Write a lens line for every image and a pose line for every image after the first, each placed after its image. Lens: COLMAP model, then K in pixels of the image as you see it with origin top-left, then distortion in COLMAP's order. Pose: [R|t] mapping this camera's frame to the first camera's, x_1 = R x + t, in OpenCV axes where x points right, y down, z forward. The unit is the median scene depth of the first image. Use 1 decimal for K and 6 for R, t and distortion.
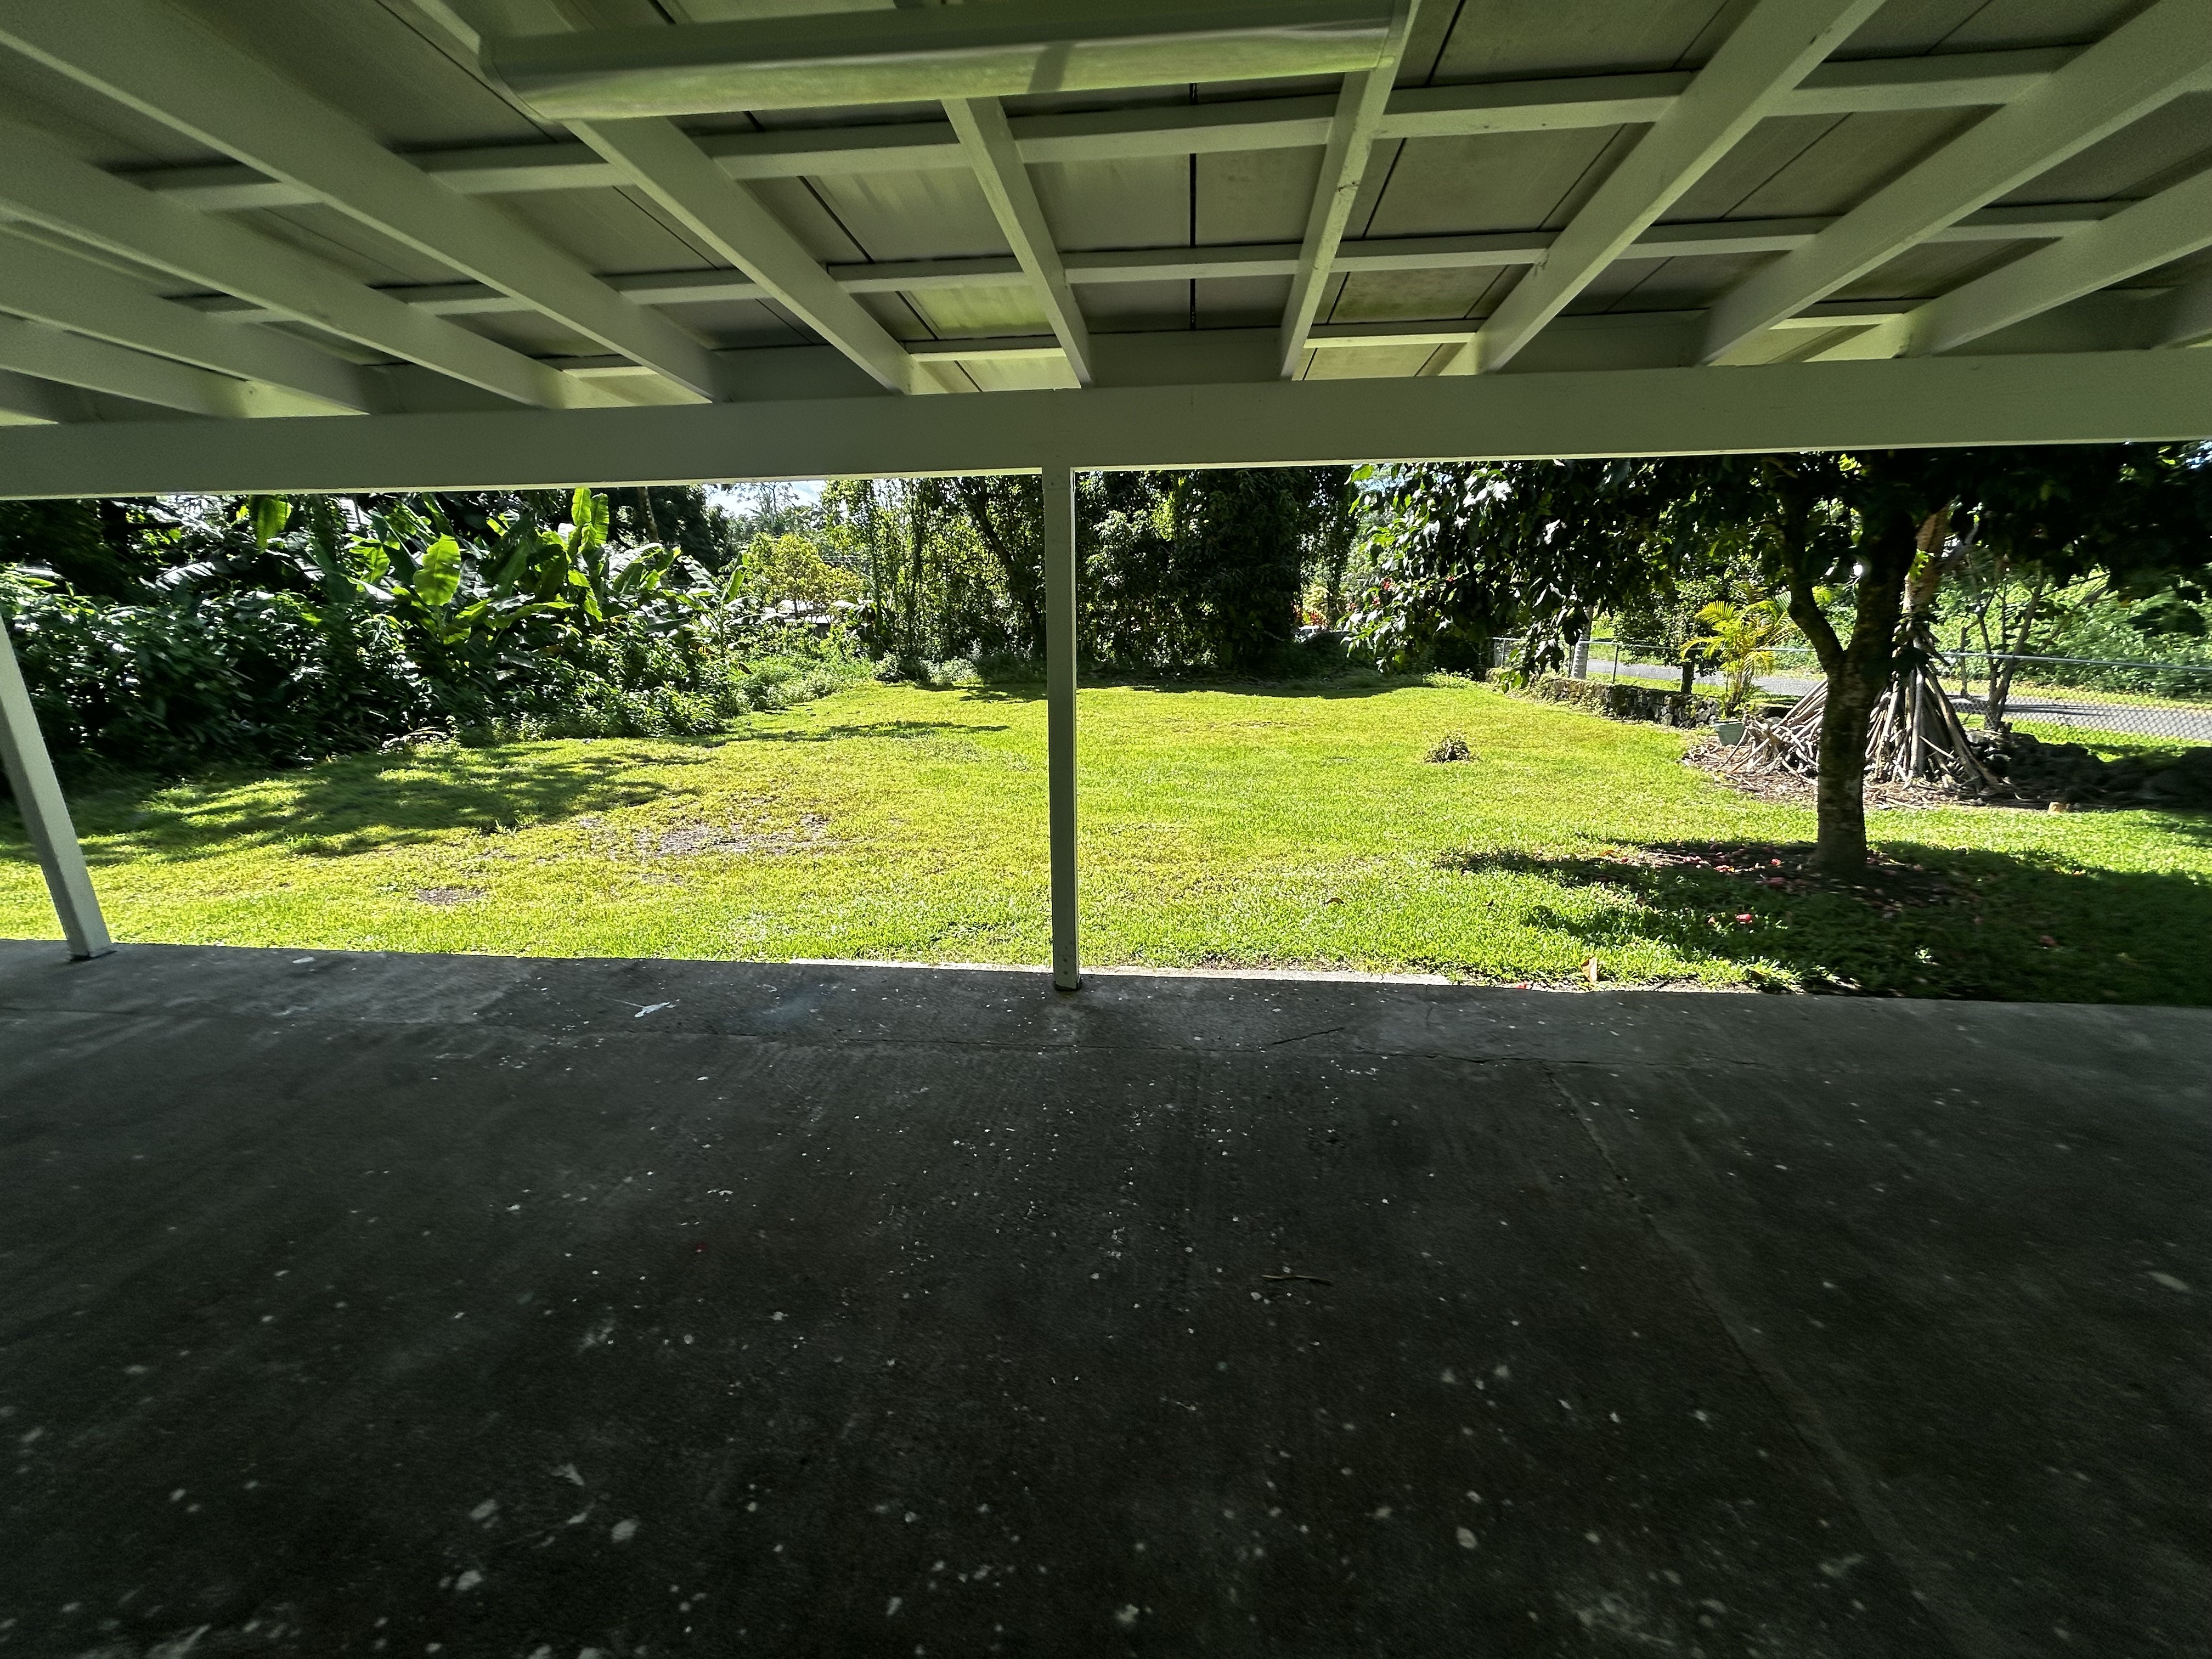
lens RADIAL K [[887.9, 0, 1108.0], [0, 887.9, 831.1], [0, 0, 1]] dist [-0.001767, -0.000154]
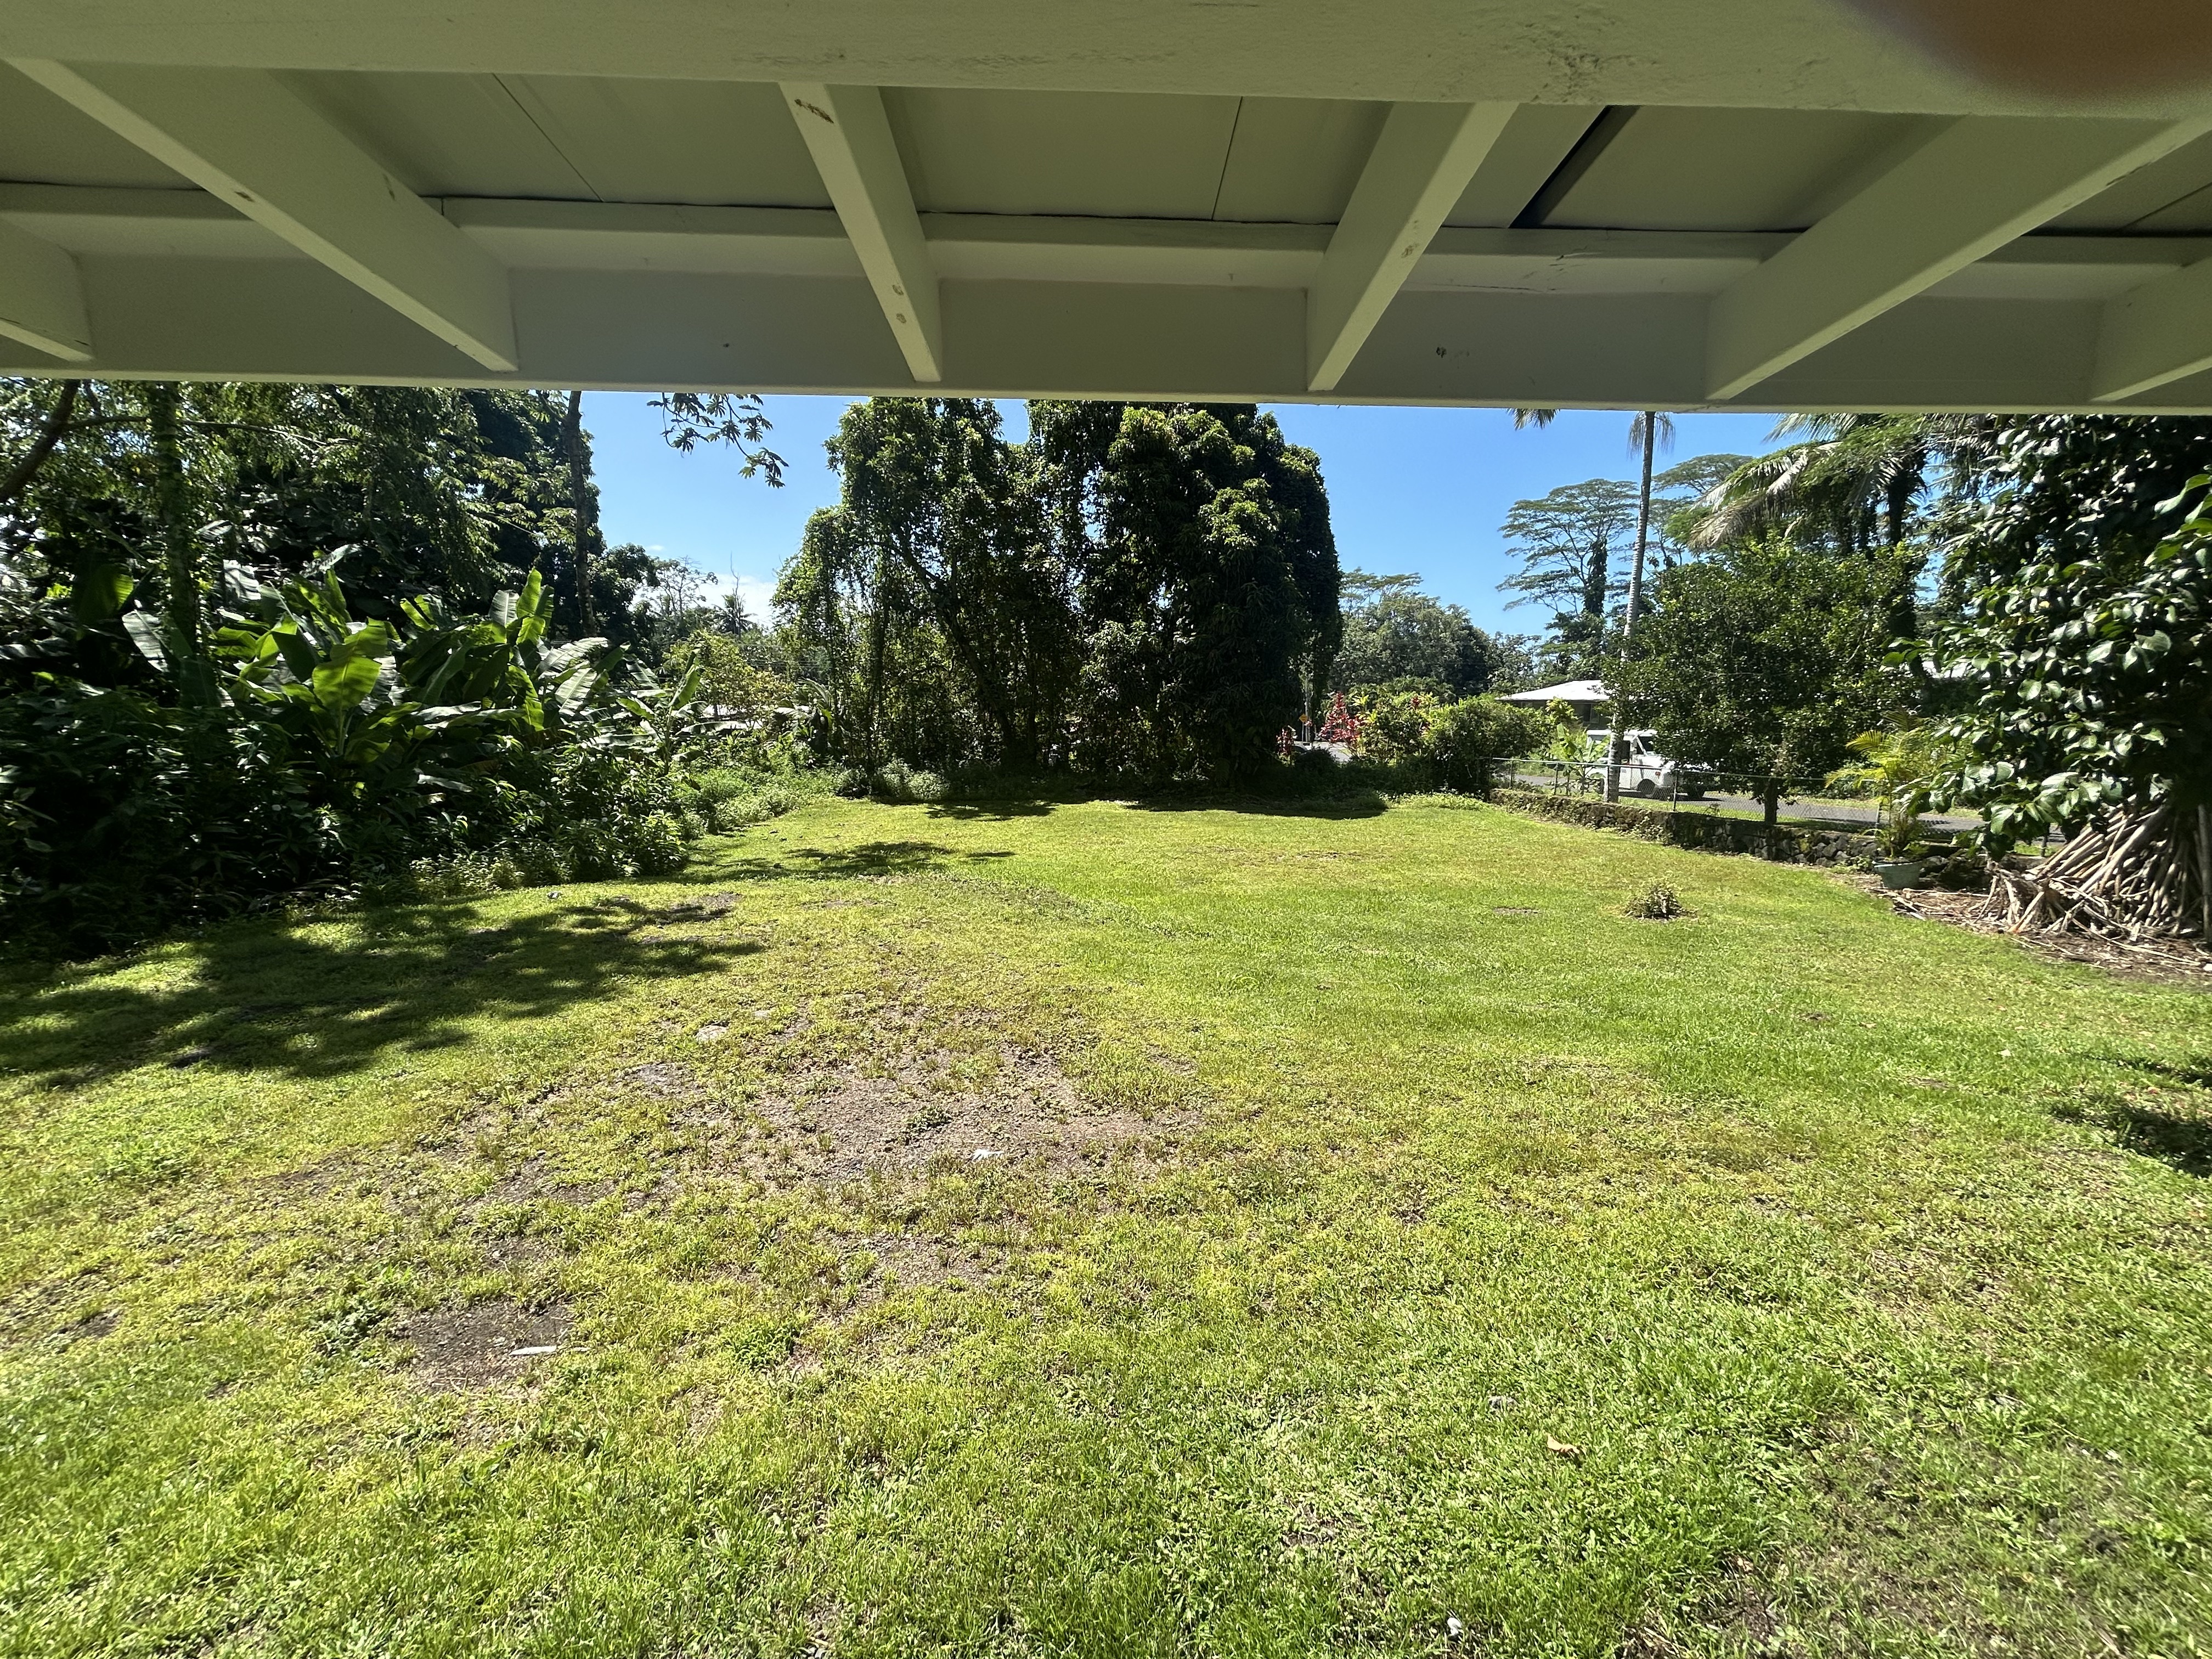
lens RADIAL K [[887.4, 0, 1110.3], [0, 887.4, 829.9], [0, 0, 1]] dist [-0.000628, -0.000091]
pose [[0.993224, 0.002782, 0.116182, -0.101334], [0.011153, 0.992816, -0.119126, -0.029164], [-0.115679, 0.119615, 0.986058, 0.100581]]
